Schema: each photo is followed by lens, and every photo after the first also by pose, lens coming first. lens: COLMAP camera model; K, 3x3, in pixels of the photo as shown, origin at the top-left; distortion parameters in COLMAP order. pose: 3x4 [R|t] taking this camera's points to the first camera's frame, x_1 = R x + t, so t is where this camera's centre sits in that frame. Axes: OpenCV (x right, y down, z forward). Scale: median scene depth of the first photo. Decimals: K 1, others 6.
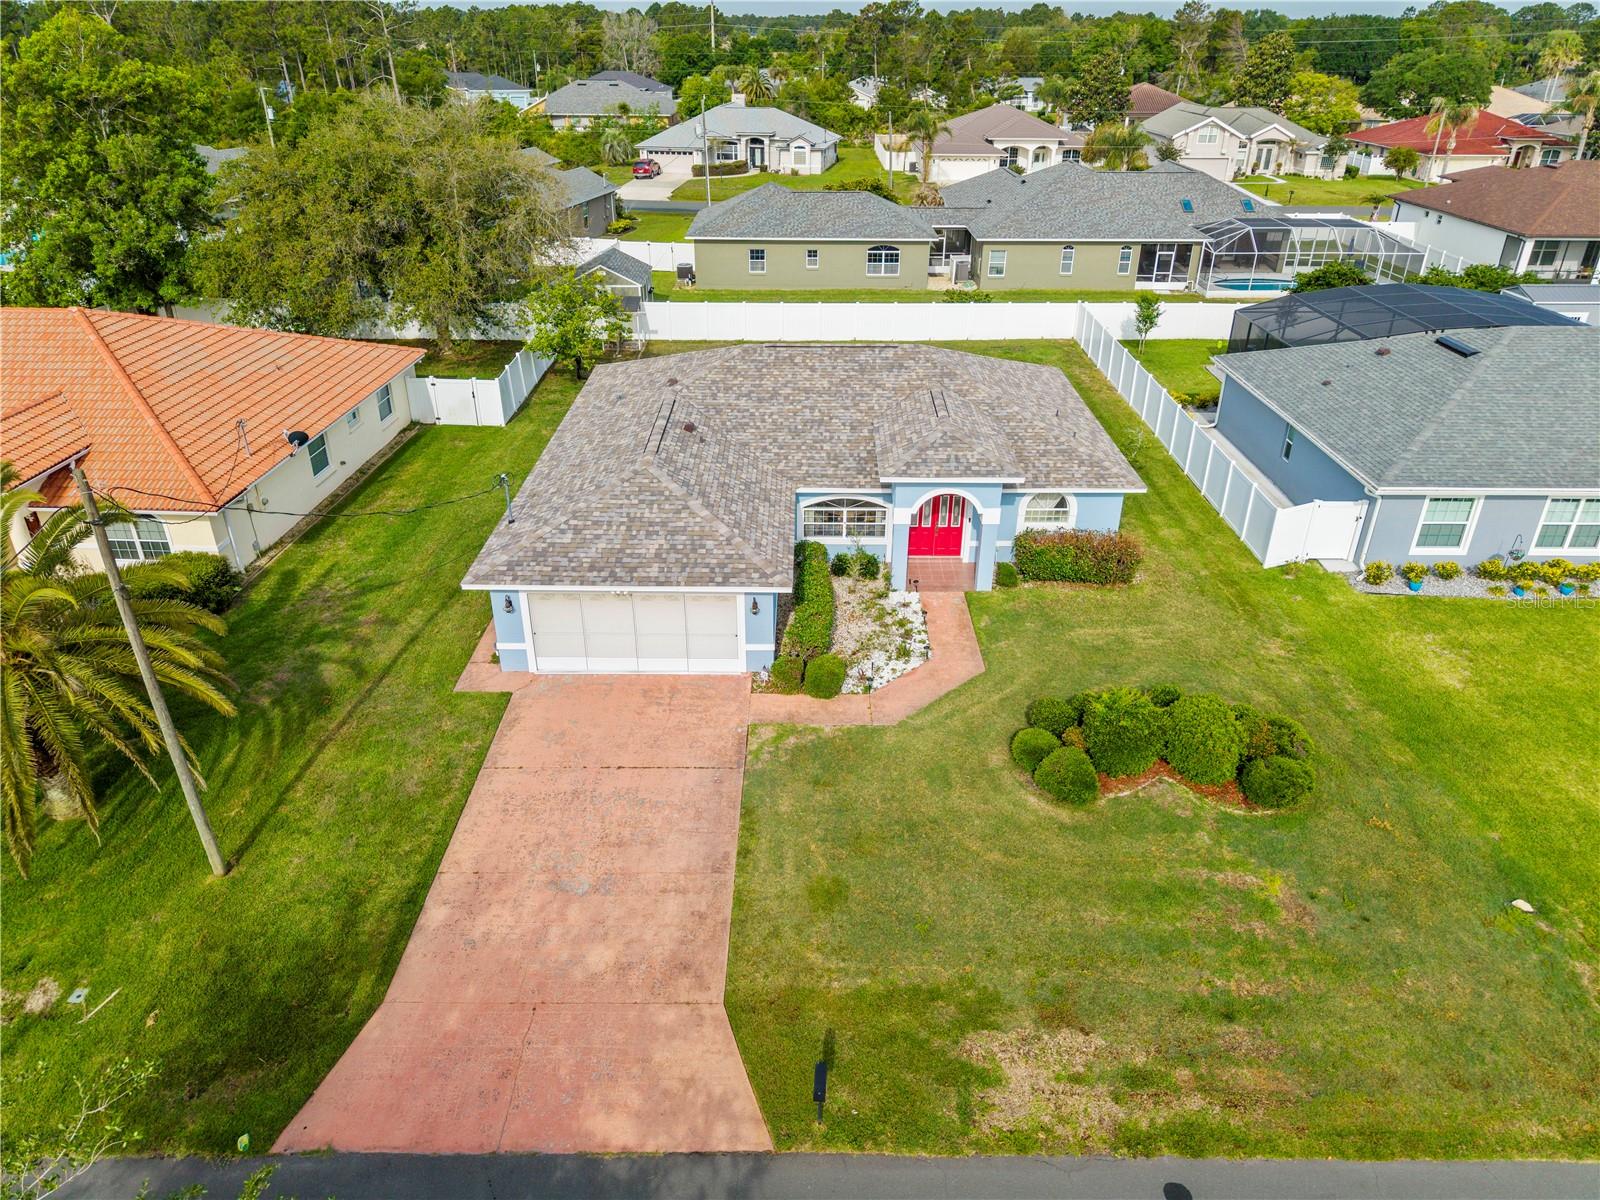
lens RADIAL K [[1068.7, 0, 800.0], [0, 1068.7, 600.0], [0, 0, 1]] dist [0.083062, -0.105153]
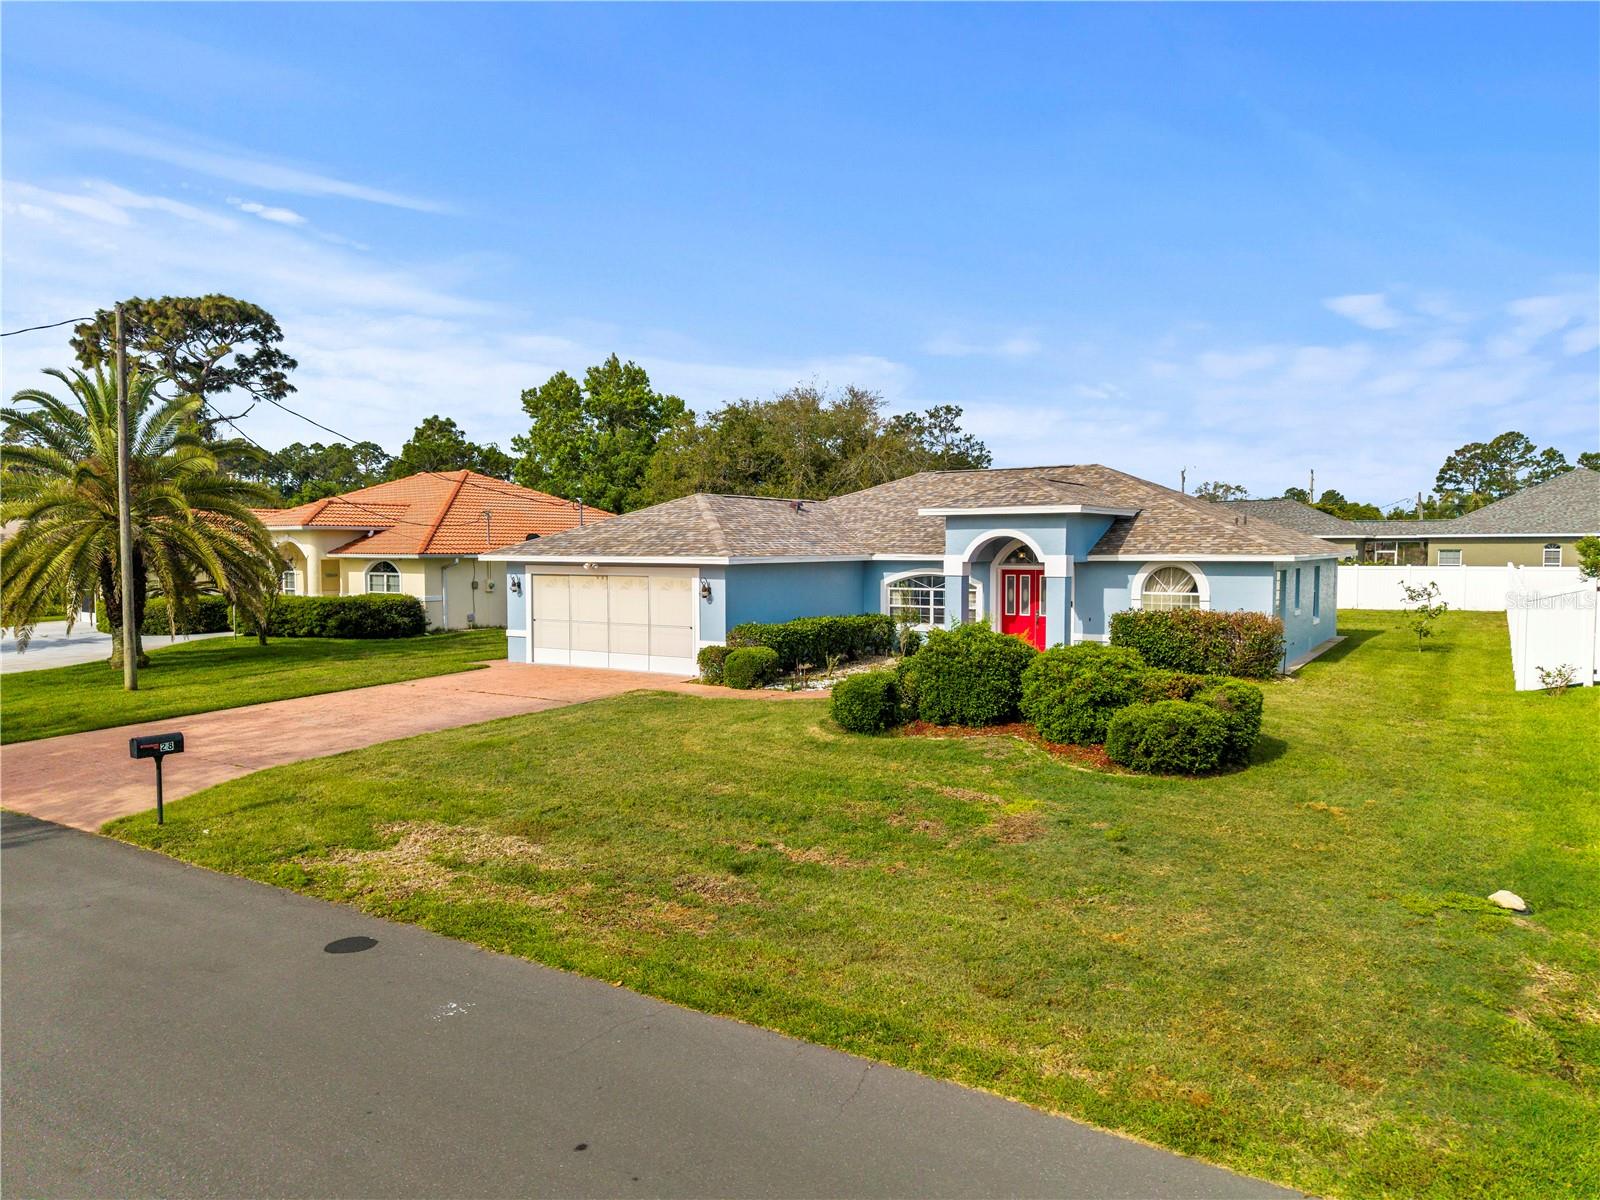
lens RADIAL K [[1068.7, 0, 800.0], [0, 1068.7, 600.0], [0, 0, 1]] dist [0.083062, -0.105153]
pose [[0.845520, 0.024316, -0.533389, 0.491767], [-0.247174, 0.903304, -0.350637, 0.301344], [0.473287, 0.428310, 0.769773, 0.337242]]
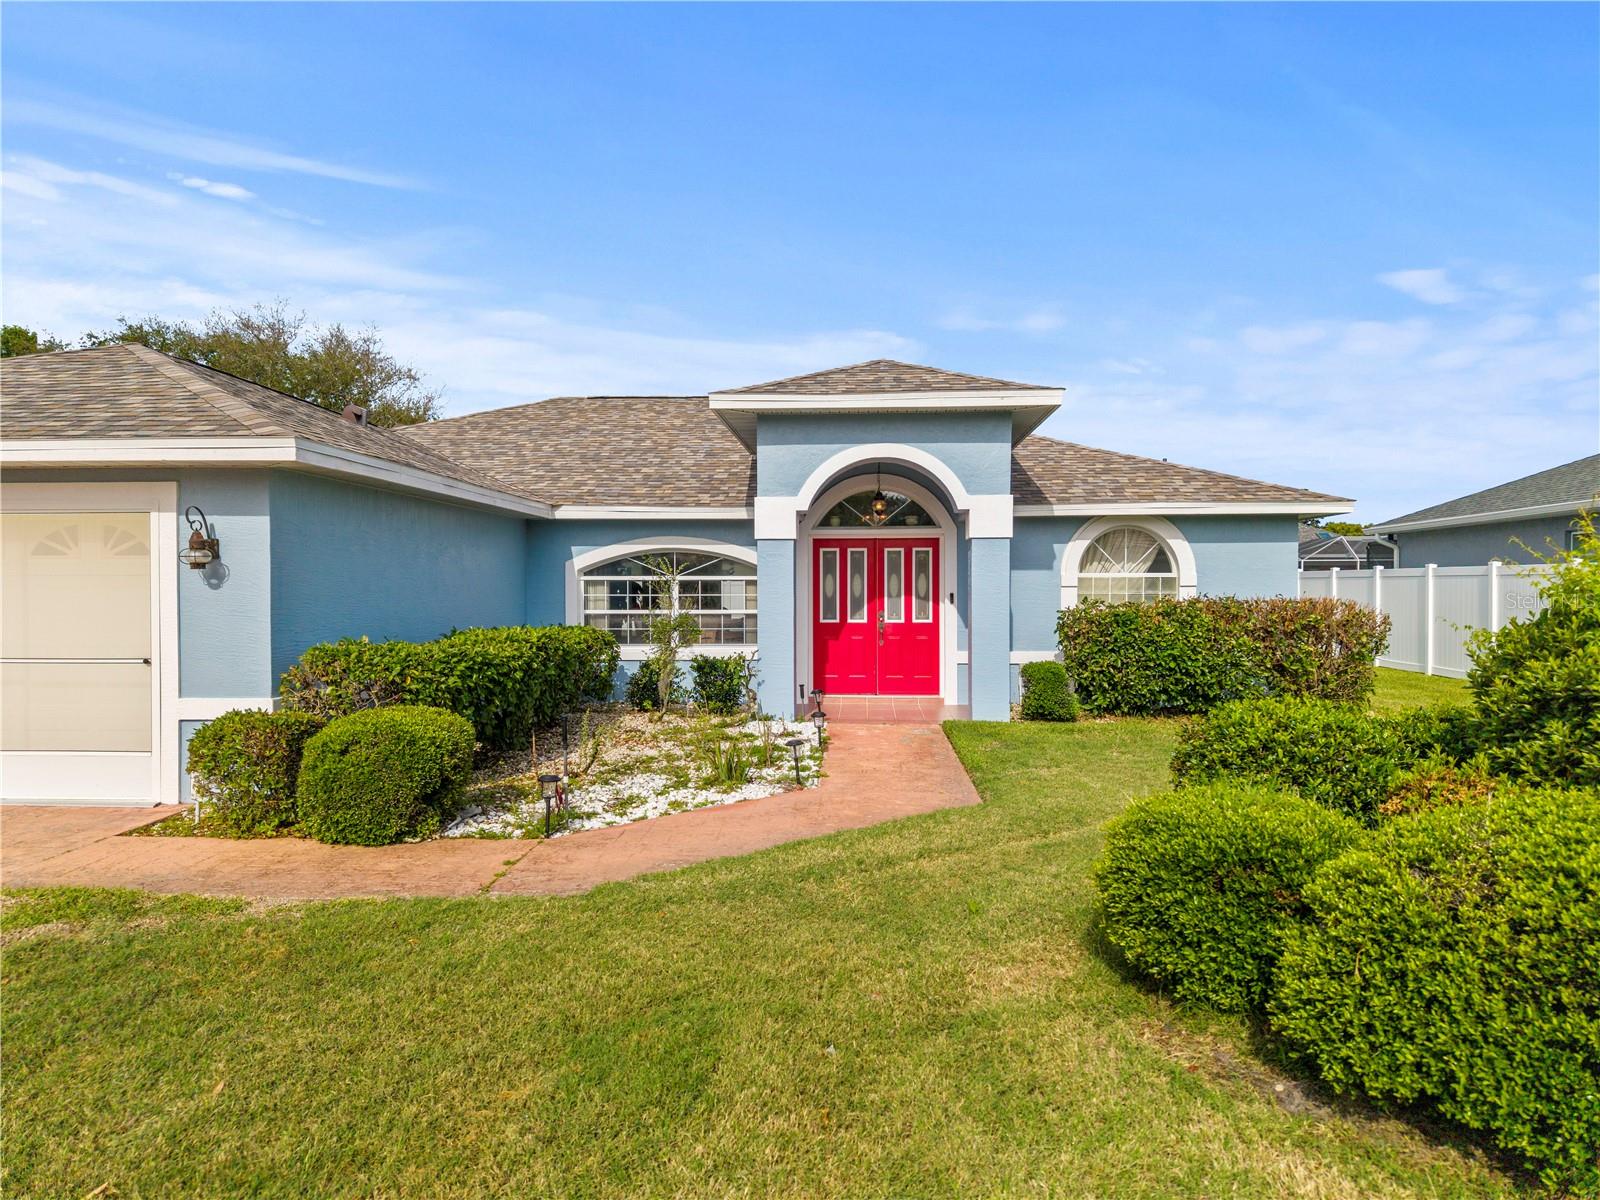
lens RADIAL K [[1068.7, 0, 800.0], [0, 1068.7, 600.0], [0, 0, 1]] dist [0.083062, -0.105153]
pose [[0.998902, -0.002030, -0.046809, 0.137569], [-0.019725, 0.887989, -0.459441, 0.153319], [0.042498, 0.459860, 0.886974, 0.720236]]
